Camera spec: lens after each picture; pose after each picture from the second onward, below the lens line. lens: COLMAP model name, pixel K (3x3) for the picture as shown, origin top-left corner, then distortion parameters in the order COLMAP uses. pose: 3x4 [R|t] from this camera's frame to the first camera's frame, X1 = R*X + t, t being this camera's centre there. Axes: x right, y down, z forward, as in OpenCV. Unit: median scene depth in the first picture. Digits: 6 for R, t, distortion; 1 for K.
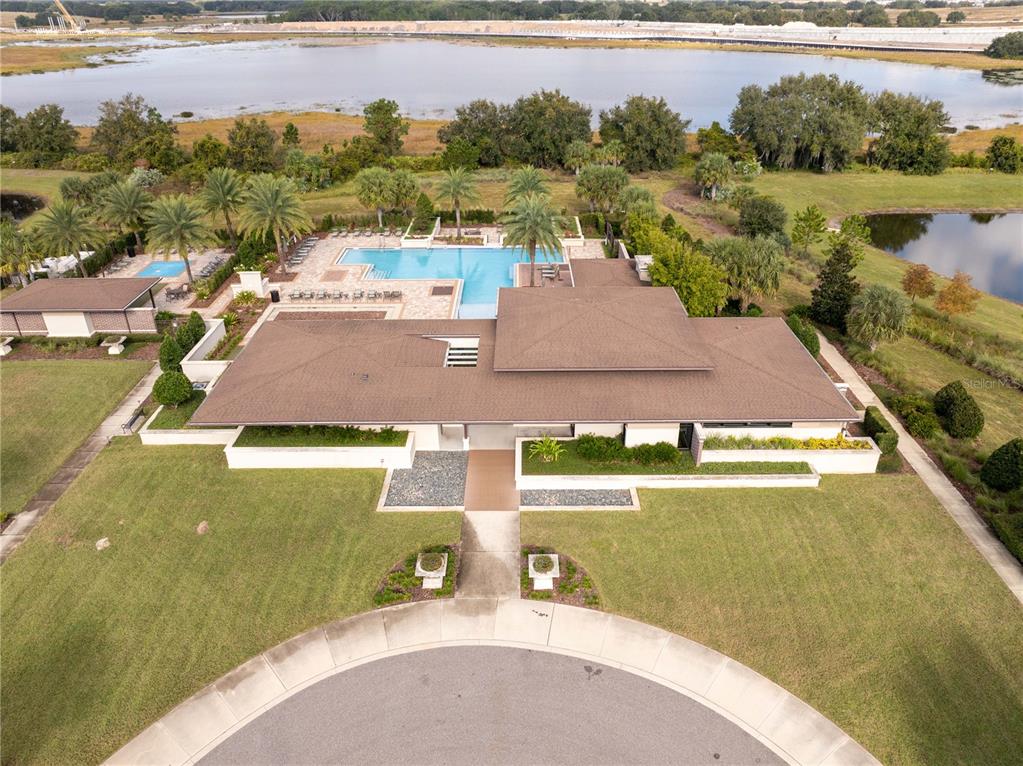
lens RADIAL K [[706.5, 0, 511.5], [0, 706.5, 383.0], [0, 0, 1]] dist [-0.030490, -0.000051]
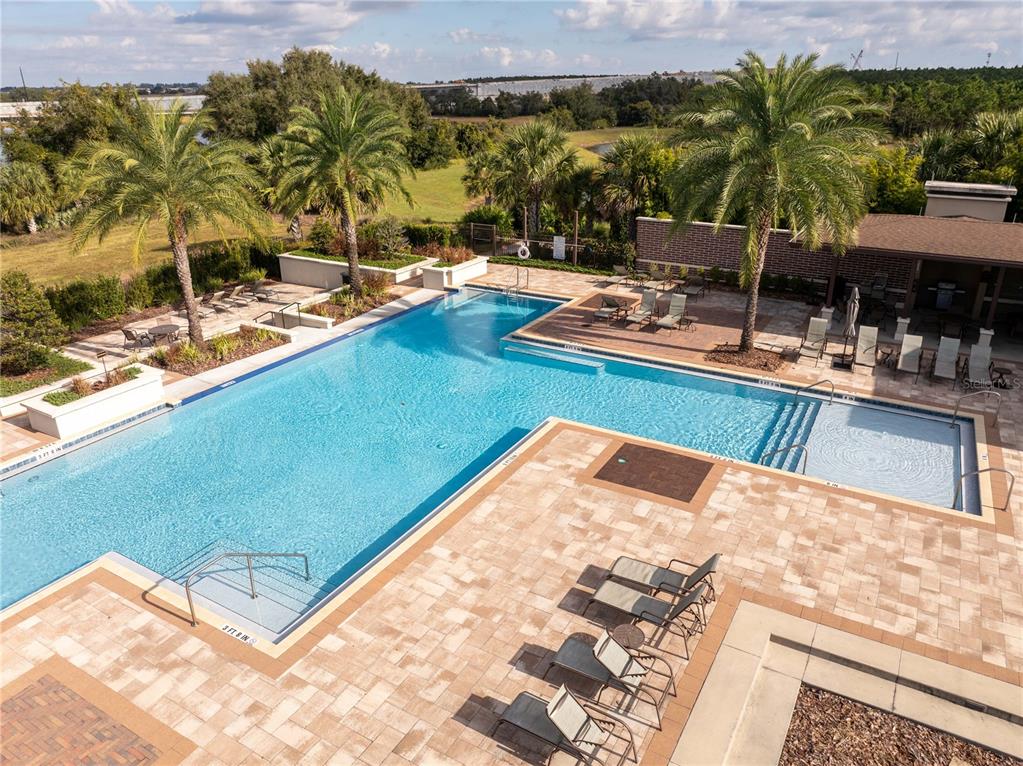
lens RADIAL K [[706.5, 0, 511.5], [0, 706.5, 383.0], [0, 0, 1]] dist [-0.030490, -0.000051]
pose [[0.502278, -0.323737, 0.801817, -0.254710], [0.421939, 0.901145, 0.099528, -0.170260], [-0.754774, 0.288327, 0.589223, 0.753813]]
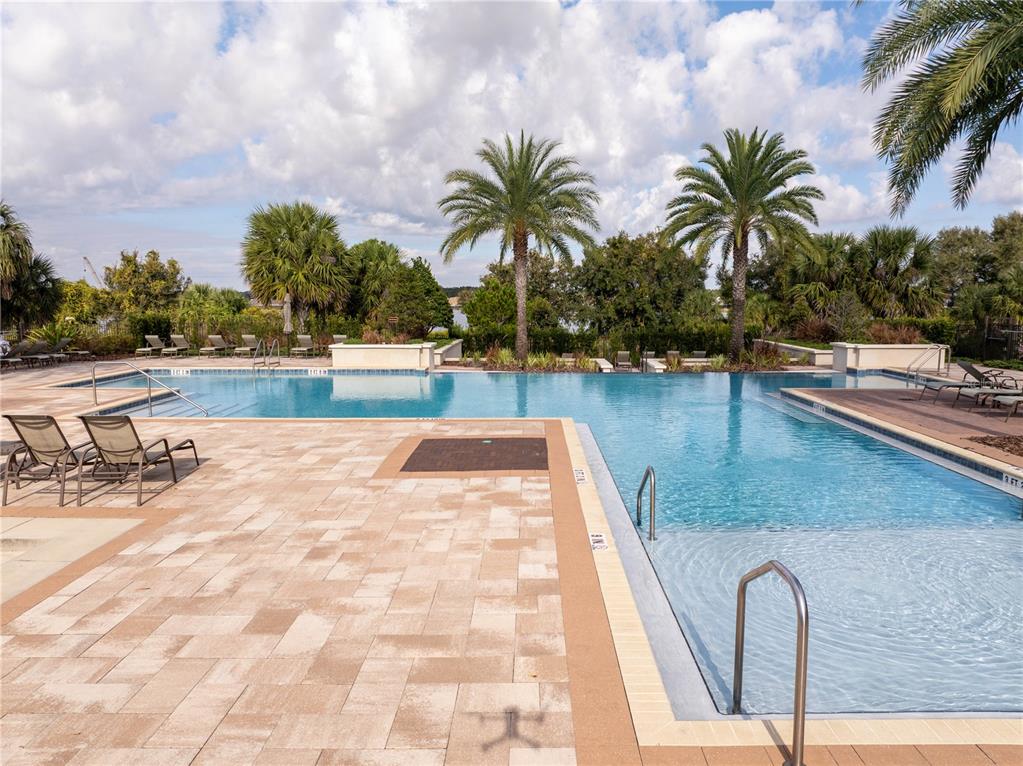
lens RADIAL K [[706.5, 0, 511.5], [0, 706.5, 383.0], [0, 0, 1]] dist [-0.030490, -0.000051]
pose [[0.999788, 0.007420, -0.019211, -0.074460], [-0.014176, 0.924618, -0.380632, -0.074861], [0.014938, 0.380824, 0.924527, 0.726996]]
